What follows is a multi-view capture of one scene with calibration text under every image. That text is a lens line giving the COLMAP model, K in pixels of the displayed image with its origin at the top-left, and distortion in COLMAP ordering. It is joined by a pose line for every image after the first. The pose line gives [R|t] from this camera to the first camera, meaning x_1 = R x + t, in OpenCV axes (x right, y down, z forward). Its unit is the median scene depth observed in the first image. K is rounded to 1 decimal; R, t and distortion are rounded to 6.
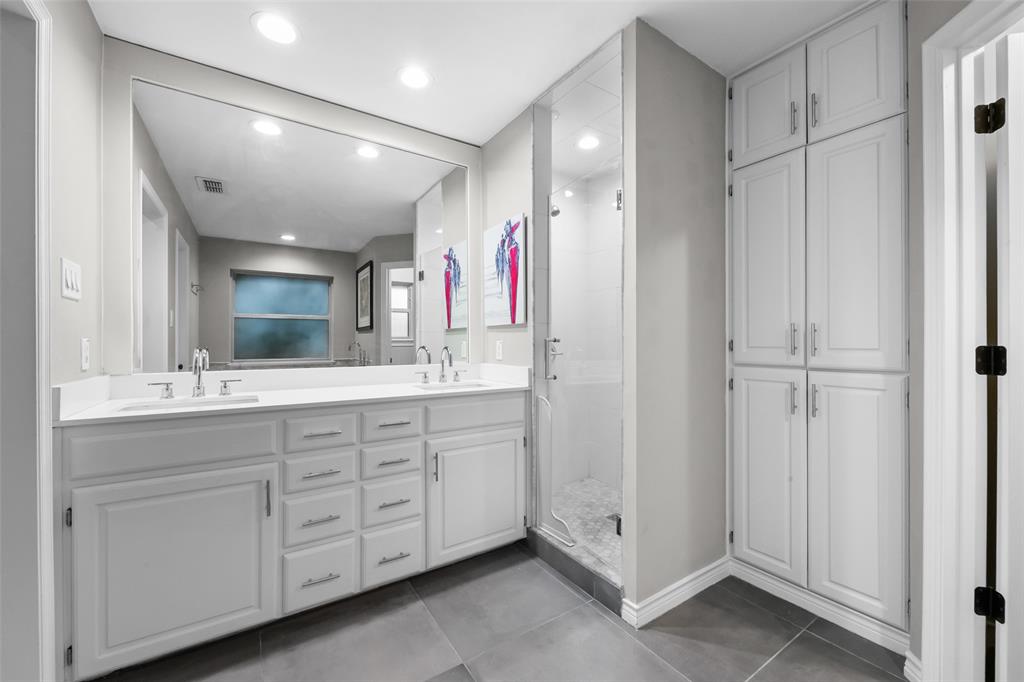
lens RADIAL K [[406.5, 0, 511.0], [0, 406.5, 342.0], [0, 0, 1]] dist [0.006566, -0.006166]
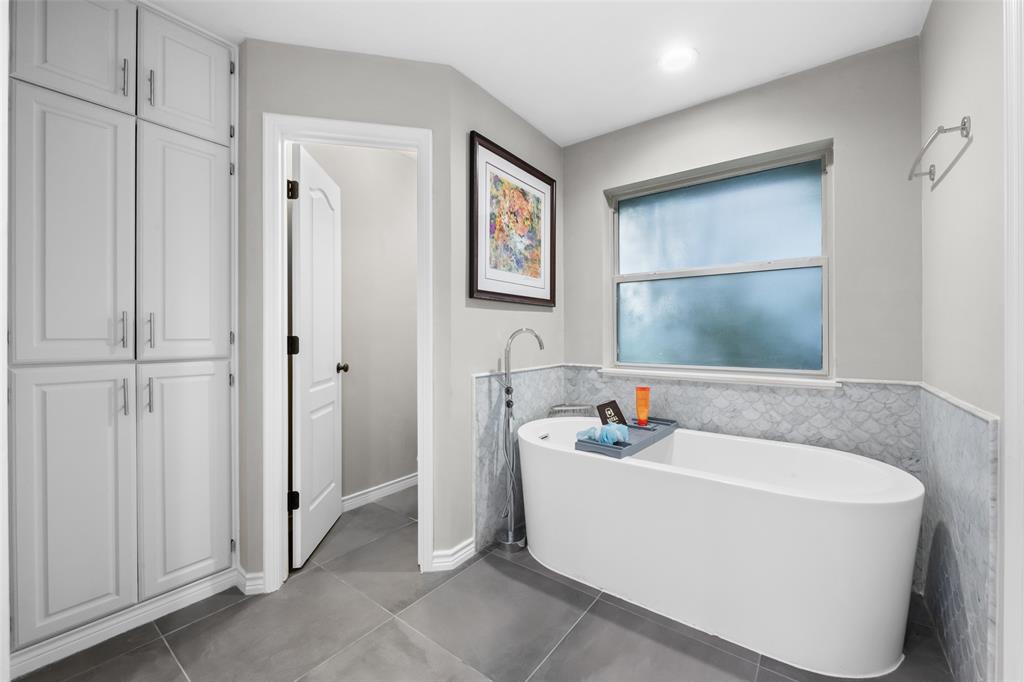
lens RADIAL K [[406.5, 0, 511.0], [0, 406.5, 342.0], [0, 0, 1]] dist [0.006566, -0.006166]
pose [[-0.342516, -0.003739, 0.939505, -0.433323], [0.005847, 0.999964, 0.006111, 0.021243], [-0.939494, 0.007586, -0.342482, 0.548071]]
